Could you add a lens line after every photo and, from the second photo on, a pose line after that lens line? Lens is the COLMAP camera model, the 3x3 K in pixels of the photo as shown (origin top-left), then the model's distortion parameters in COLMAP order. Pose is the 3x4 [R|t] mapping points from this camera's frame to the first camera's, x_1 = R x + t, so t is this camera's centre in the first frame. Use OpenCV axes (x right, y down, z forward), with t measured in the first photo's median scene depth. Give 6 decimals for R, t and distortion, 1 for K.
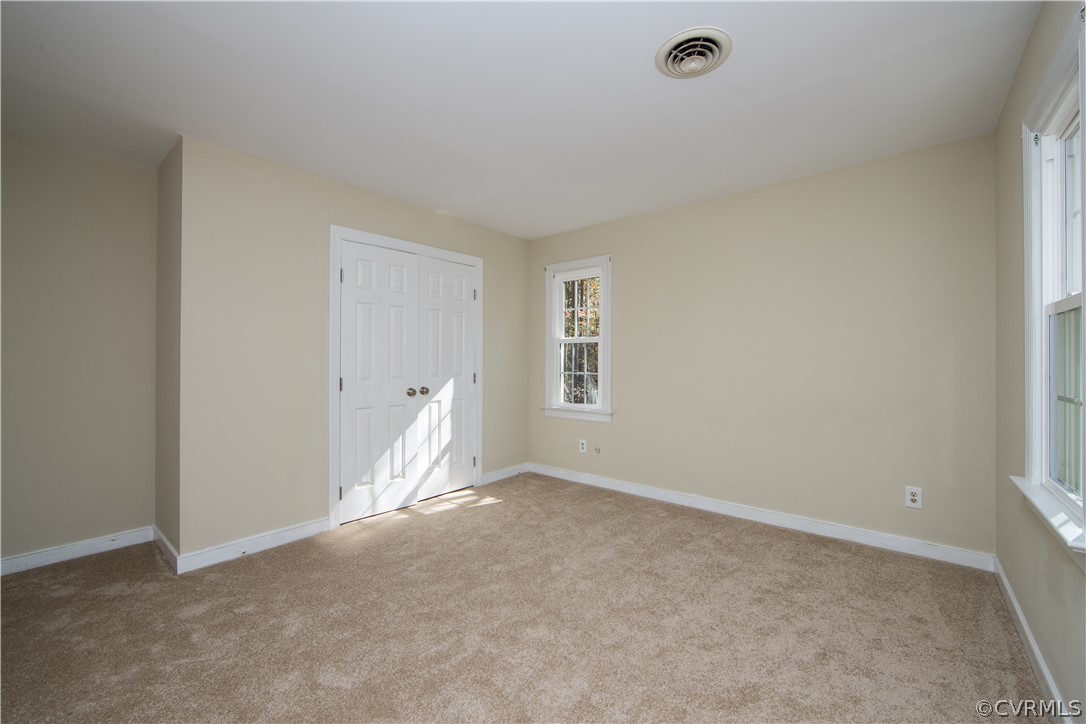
lens RADIAL K [[440.1, 0, 552.4], [0, 440.1, 359.5], [0, 0, 1]] dist [-0.009637, -0.000148]
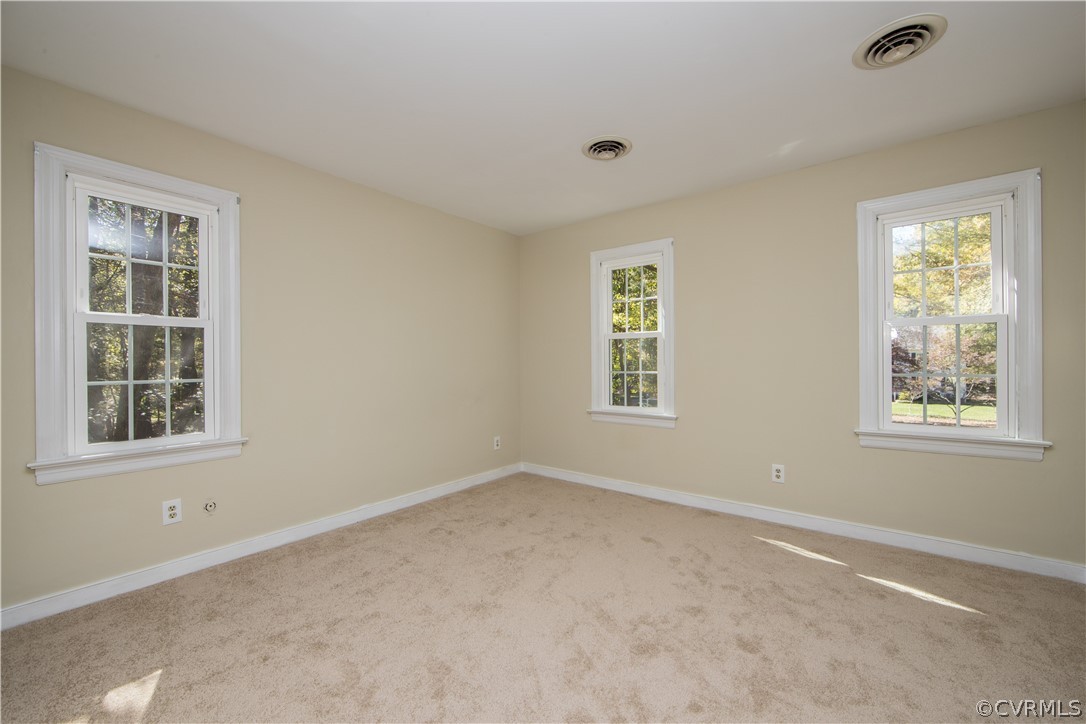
lens RADIAL K [[432.2, 0, 543.0], [0, 432.2, 362.0], [0, 0, 1]] dist [-0.009086, 0.000046]
pose [[-0.025694, 0.001864, 0.999668, -0.606250], [0.007808, 0.999968, -0.001664, 0.014825], [-0.999639, 0.007763, -0.025708, 0.677727]]
